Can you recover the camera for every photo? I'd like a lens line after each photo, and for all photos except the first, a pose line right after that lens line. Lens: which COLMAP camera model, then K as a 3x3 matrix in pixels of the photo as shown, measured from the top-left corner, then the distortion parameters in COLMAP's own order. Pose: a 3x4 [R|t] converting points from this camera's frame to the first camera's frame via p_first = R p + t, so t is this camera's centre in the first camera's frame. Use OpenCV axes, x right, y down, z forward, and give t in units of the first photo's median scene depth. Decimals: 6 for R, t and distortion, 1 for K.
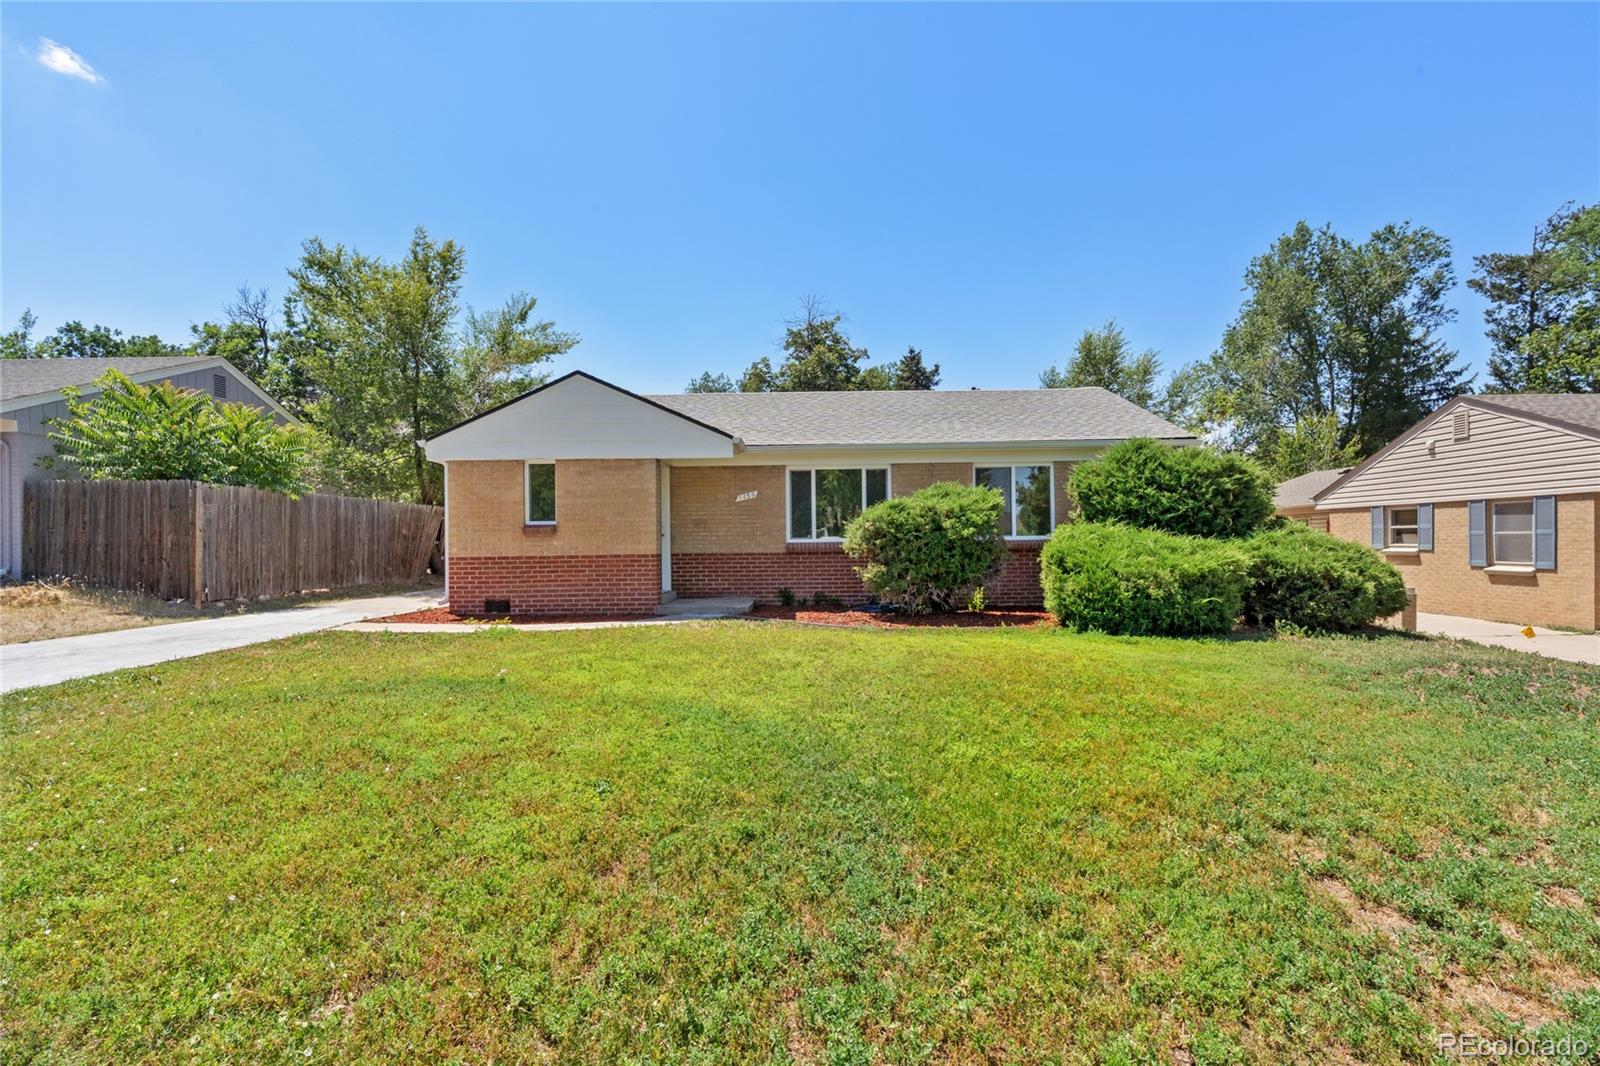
lens RADIAL K [[726.9, 0, 800.7], [0, 726.9, 527.2], [0, 0, 1]] dist [-0.003294, 0.000437]
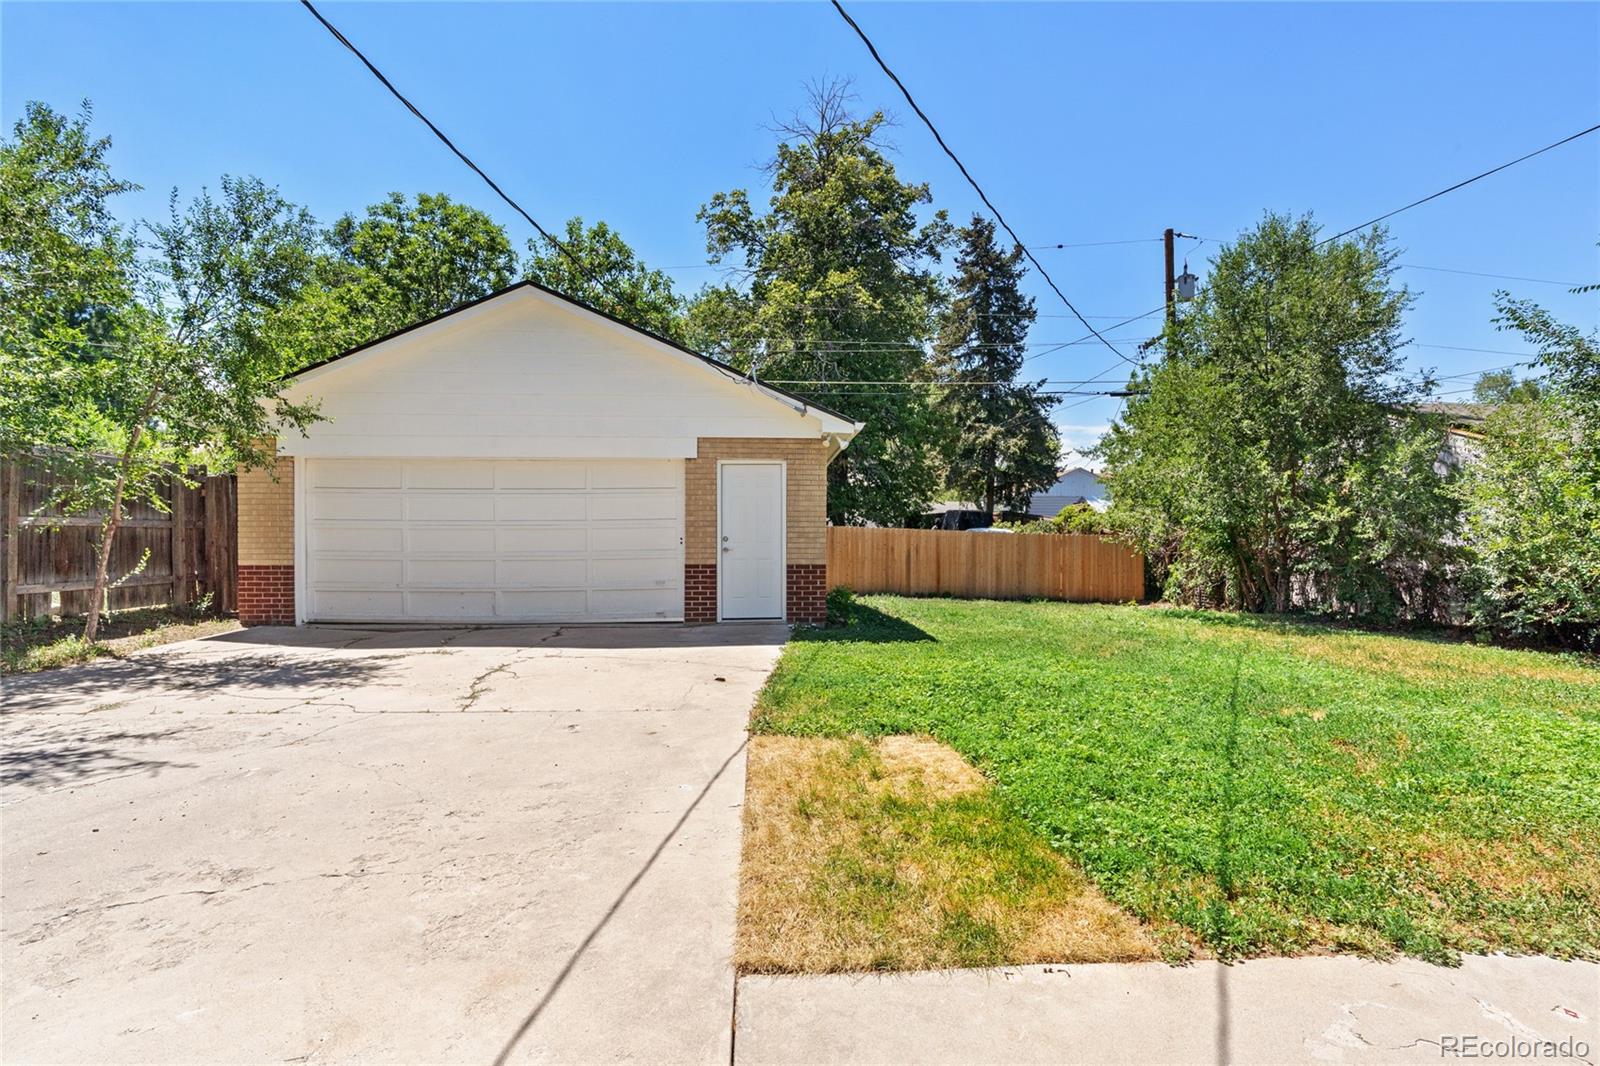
lens RADIAL K [[726.9, 0, 800.7], [0, 726.9, 527.2], [0, 0, 1]] dist [-0.003294, 0.000437]
pose [[0.998310, 0.009405, 0.057346, -0.135115], [-0.010869, 0.999622, 0.025269, 0.007136], [-0.057086, -0.025849, 0.998035, 1.857526]]
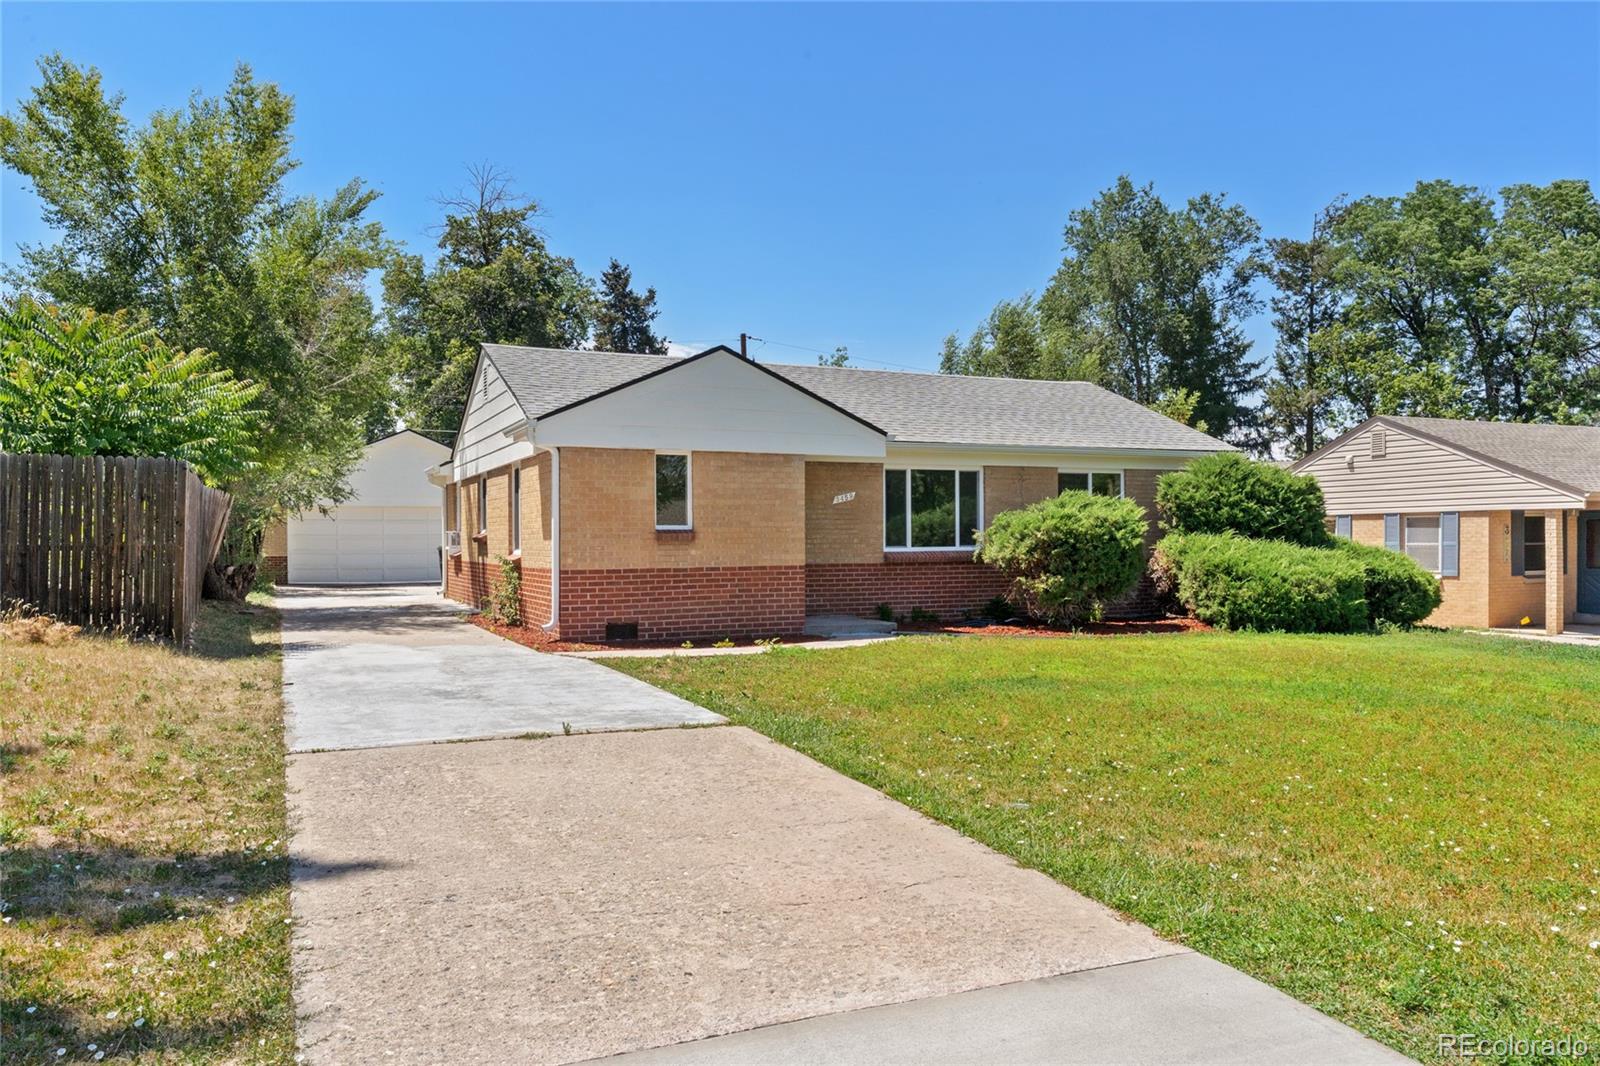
lens RADIAL K [[1153.0, 0, 800.0], [0, 1153.0, 533.0], [0, 0, 1]] dist [-0.004358, -0.000184]
pose [[0.904149, 0.008848, 0.427126, -0.698289], [-0.012237, 0.999912, 0.005191, -0.007324], [-0.427042, -0.009920, 0.904177, -0.208678]]
